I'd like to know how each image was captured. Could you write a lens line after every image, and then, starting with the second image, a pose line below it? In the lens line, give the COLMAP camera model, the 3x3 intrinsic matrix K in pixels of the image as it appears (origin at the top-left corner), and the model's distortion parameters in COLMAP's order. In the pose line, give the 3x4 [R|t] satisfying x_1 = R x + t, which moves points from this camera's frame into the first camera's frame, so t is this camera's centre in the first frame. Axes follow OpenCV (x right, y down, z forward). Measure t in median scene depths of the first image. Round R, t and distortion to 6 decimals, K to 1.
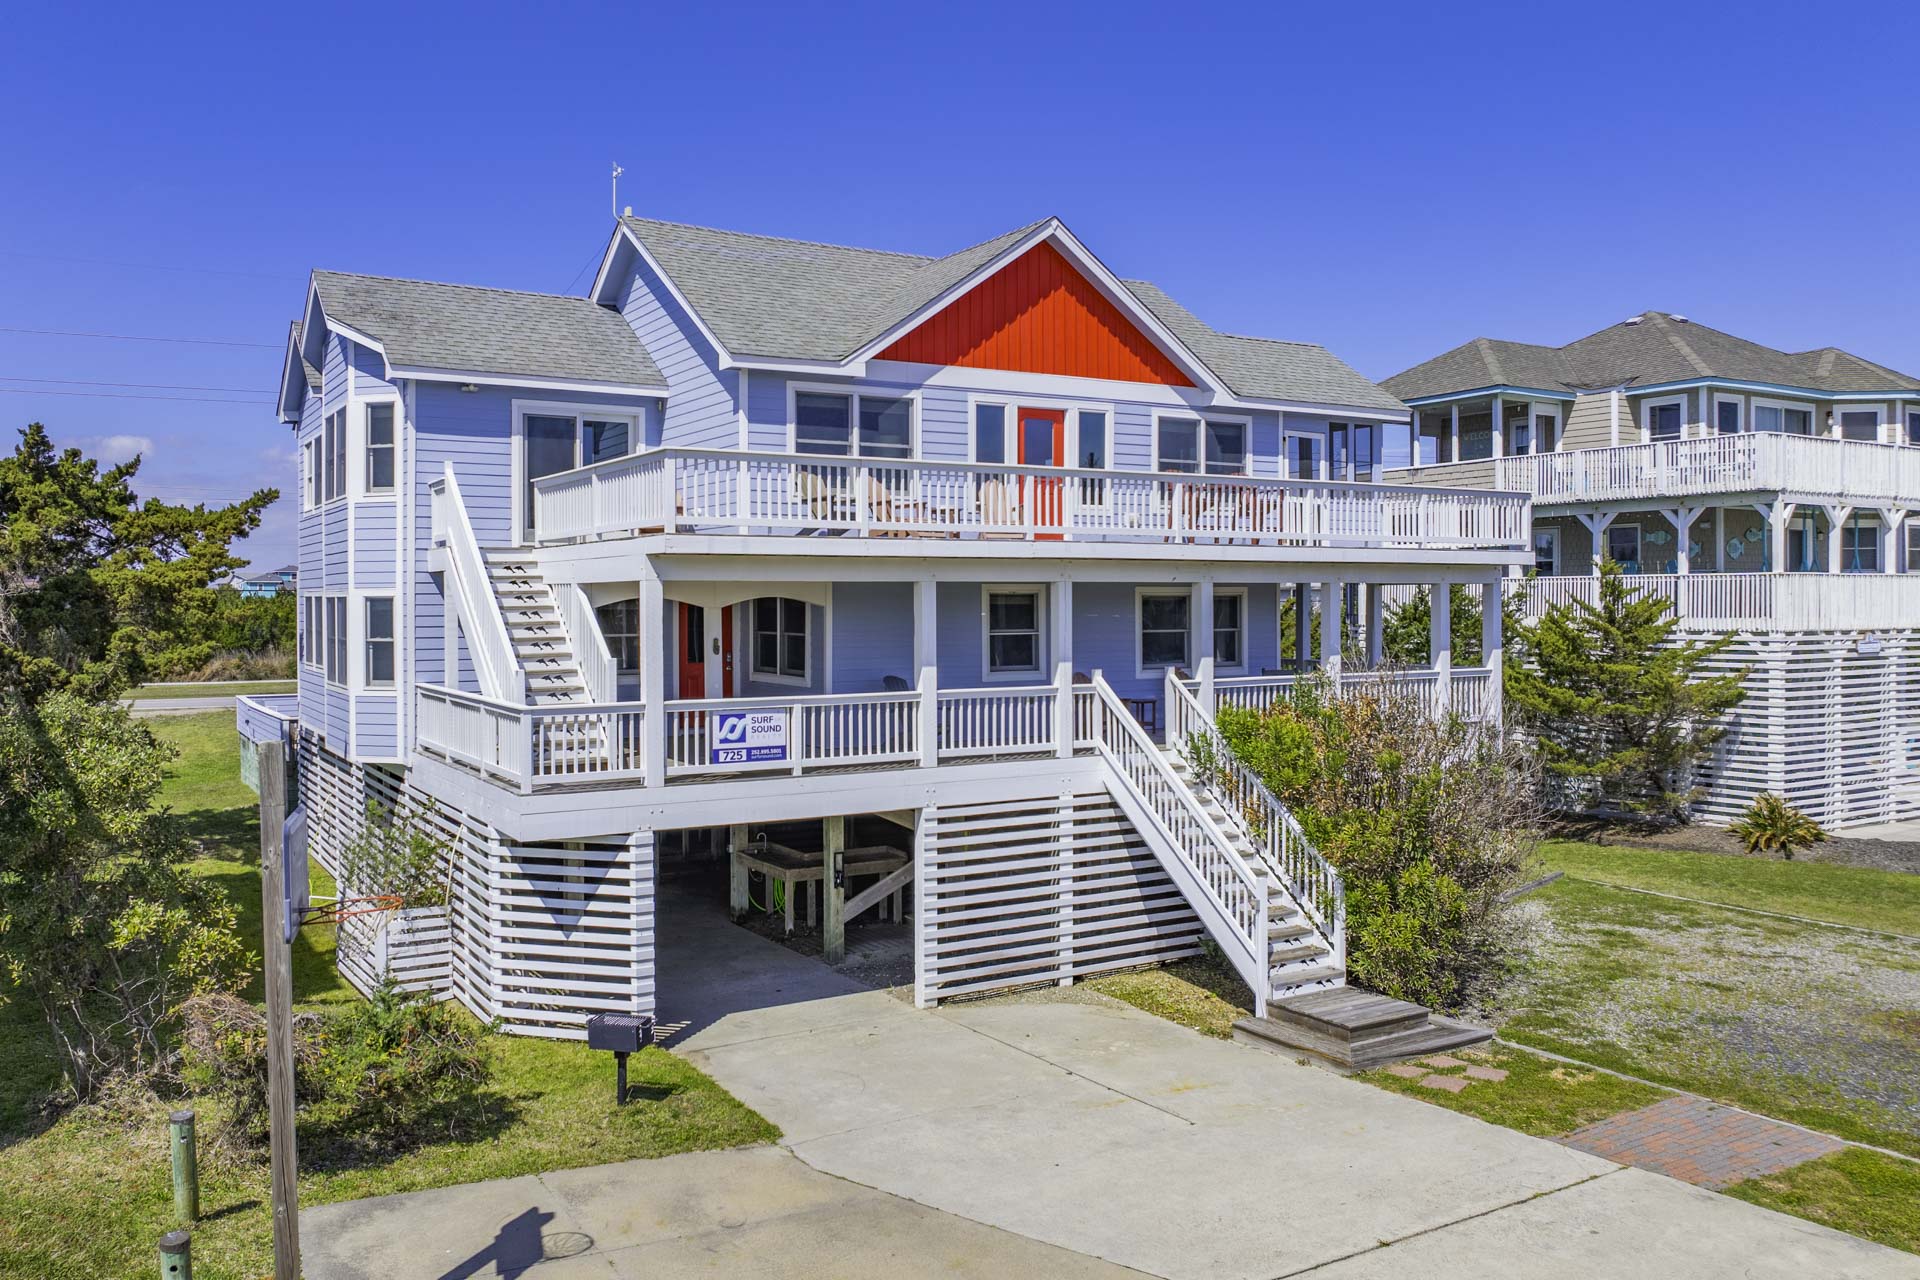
lens RADIAL K [[1438.0, 0, 938.3], [0, 1438.0, 618.9], [0, 0, 1]] dist [-0.022359, -0.003571]
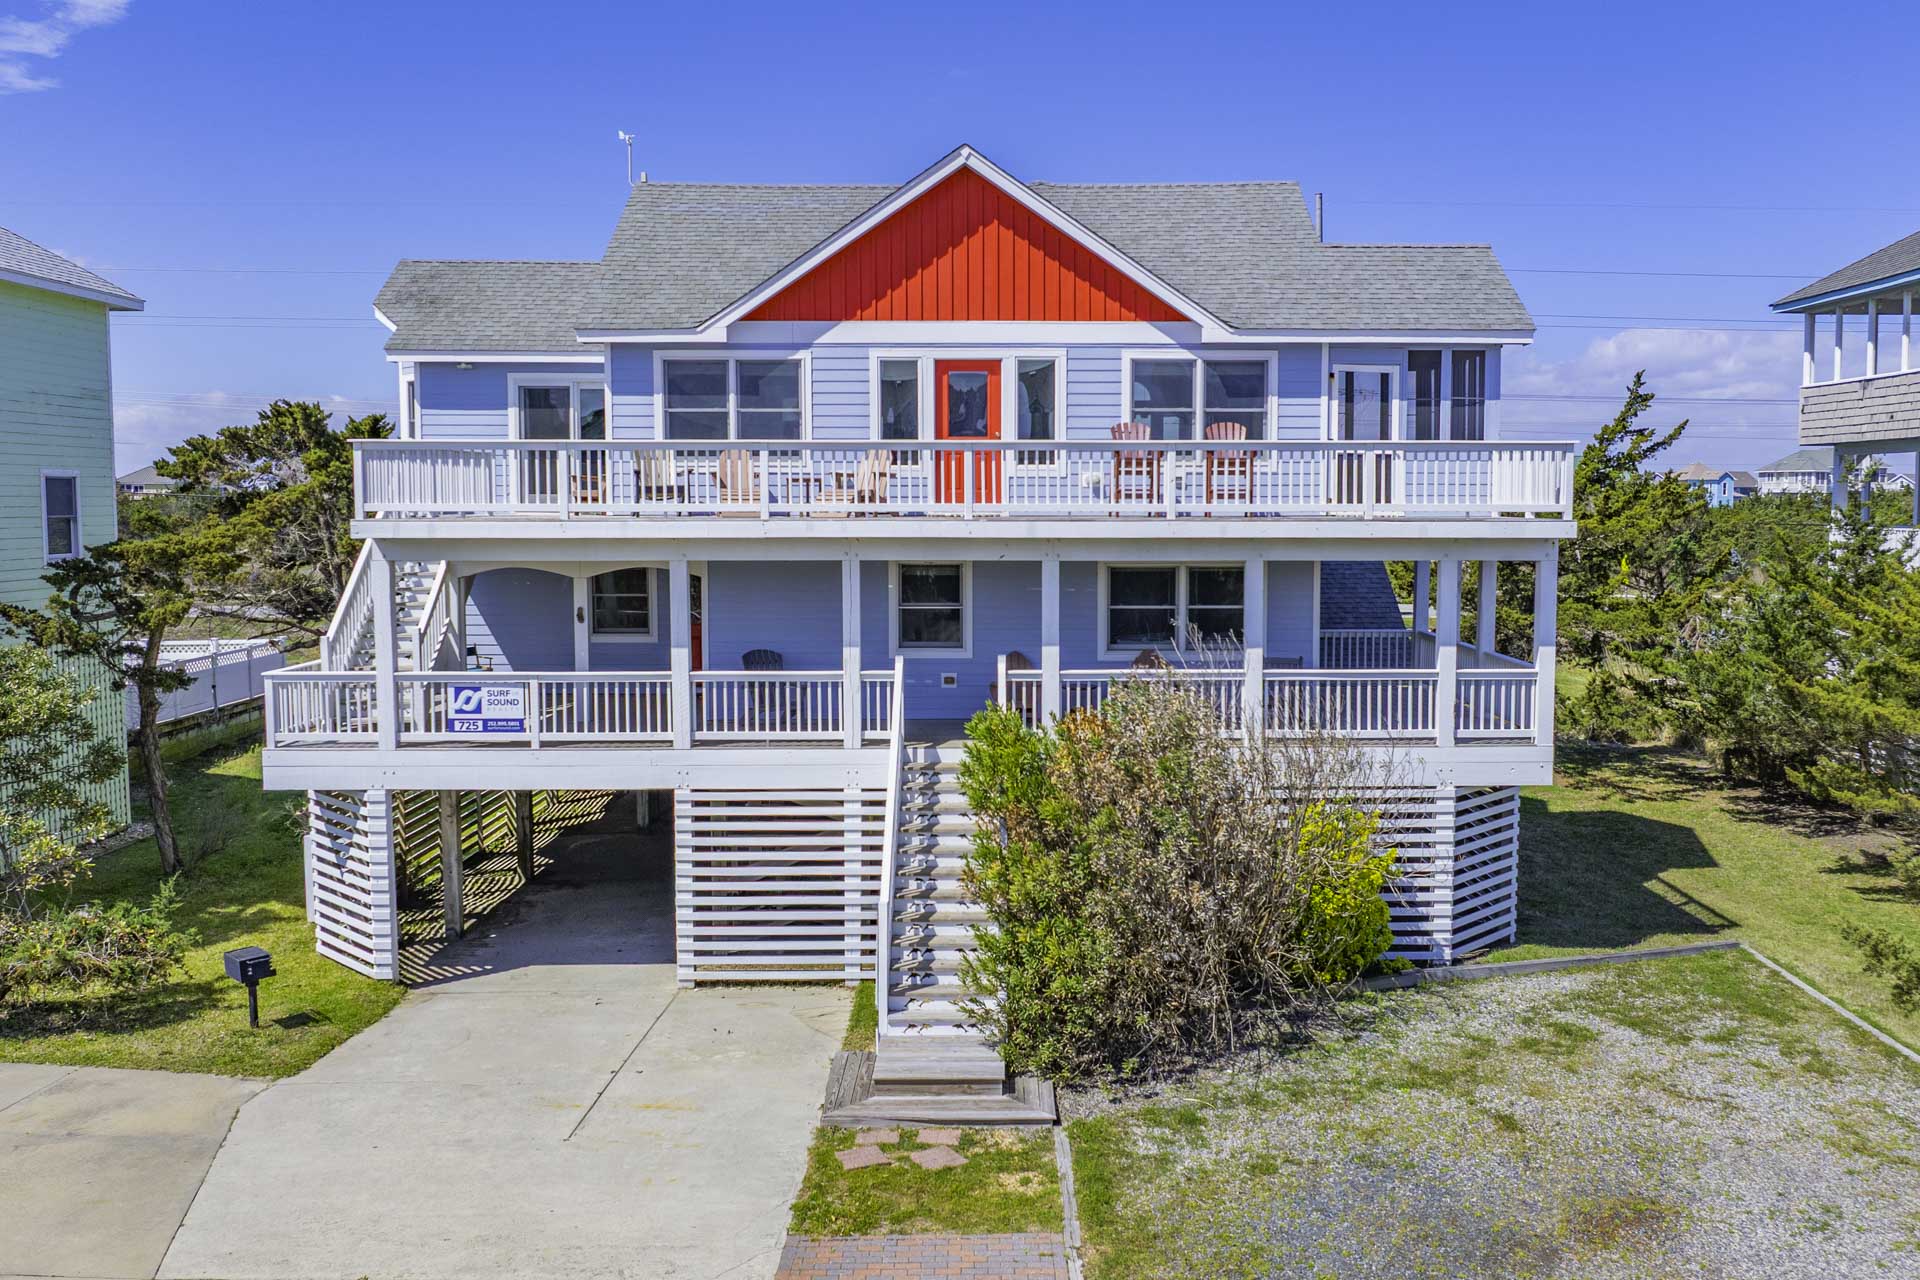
lens RADIAL K [[1443.5, 0, 960.0], [0, 1443.5, 640.0], [0, 0, 1]] dist [0.037340, -0.093259]
pose [[0.873542, 0.030798, -0.485773, 0.662965], [-0.010519, 0.998958, 0.044417, -0.018911], [0.486635, -0.033690, 0.872956, 0.230138]]
